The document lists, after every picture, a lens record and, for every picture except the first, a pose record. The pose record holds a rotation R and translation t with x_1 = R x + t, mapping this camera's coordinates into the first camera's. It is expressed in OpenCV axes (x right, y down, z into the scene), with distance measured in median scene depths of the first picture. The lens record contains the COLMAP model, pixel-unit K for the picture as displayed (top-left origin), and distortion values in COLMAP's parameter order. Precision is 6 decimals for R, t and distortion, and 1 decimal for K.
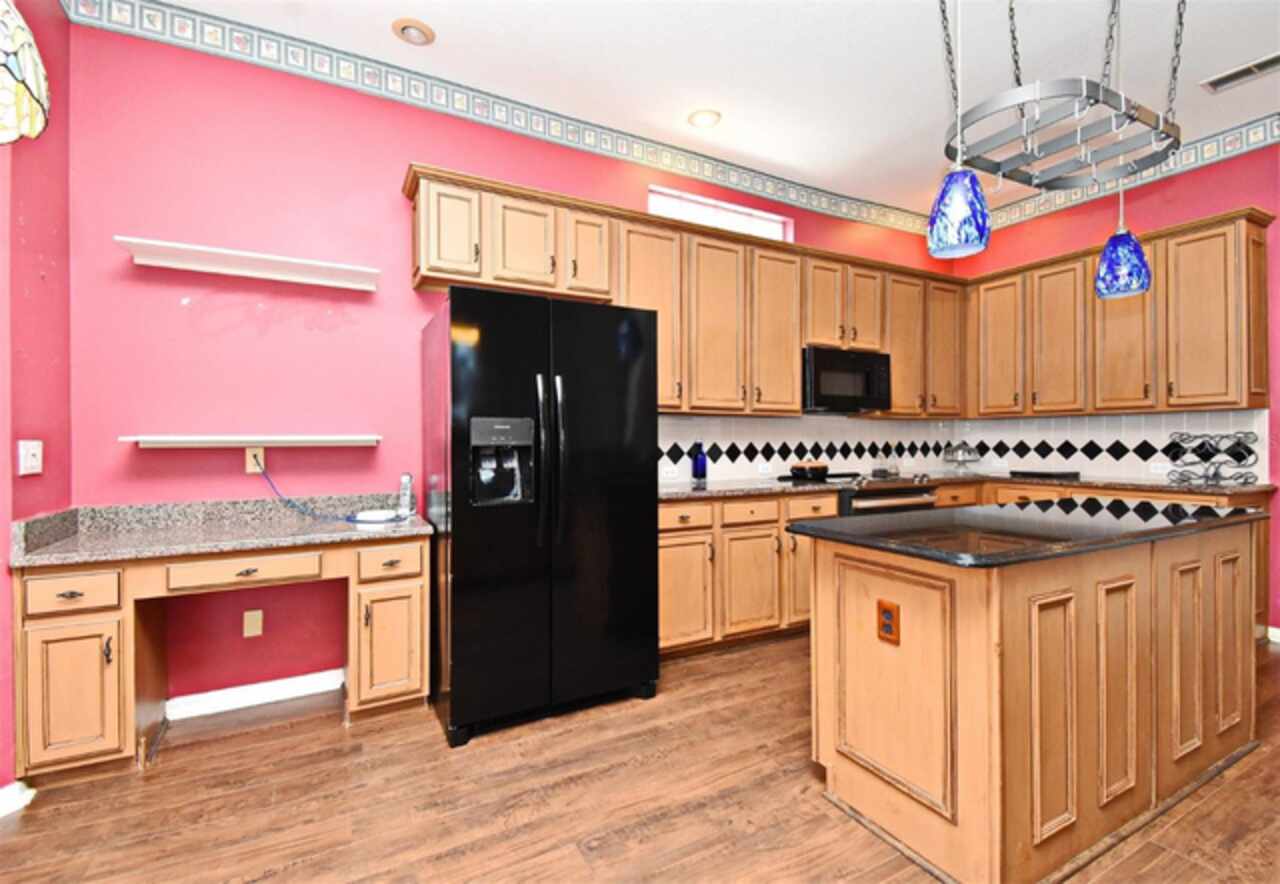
lens RADIAL K [[575.5, 0, 643.2], [0, 575.5, 443.4], [0, 0, 1]] dist [0.038096, -0.001788]
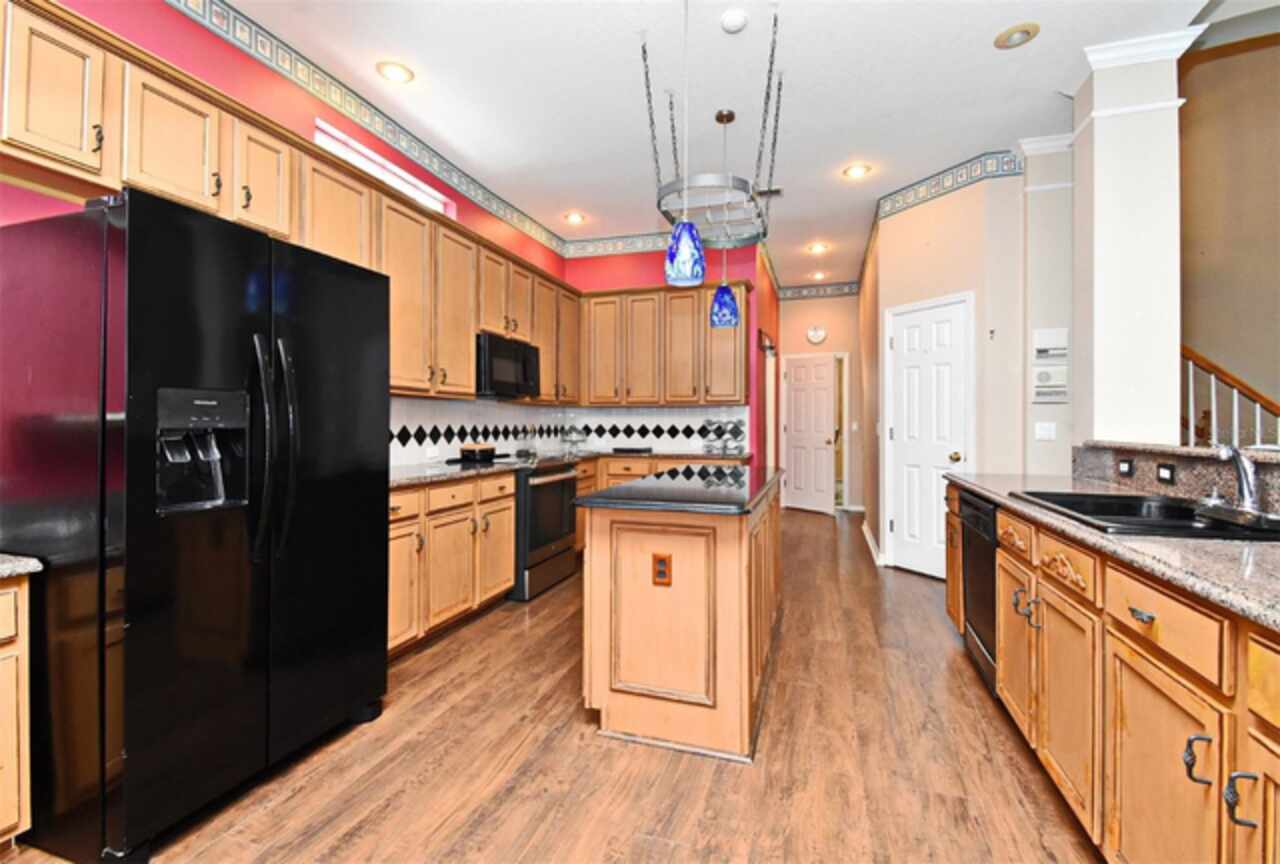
lens RADIAL K [[572.6, 0, 637.0], [0, 572.6, 421.3], [0, 0, 1]] dist [0.037348, -0.004385]
pose [[0.729110, 0.008118, 0.684348, -0.260302], [-0.001917, 0.999950, -0.009819, 0.000810], [-0.684394, 0.005848, 0.729089, 0.076736]]
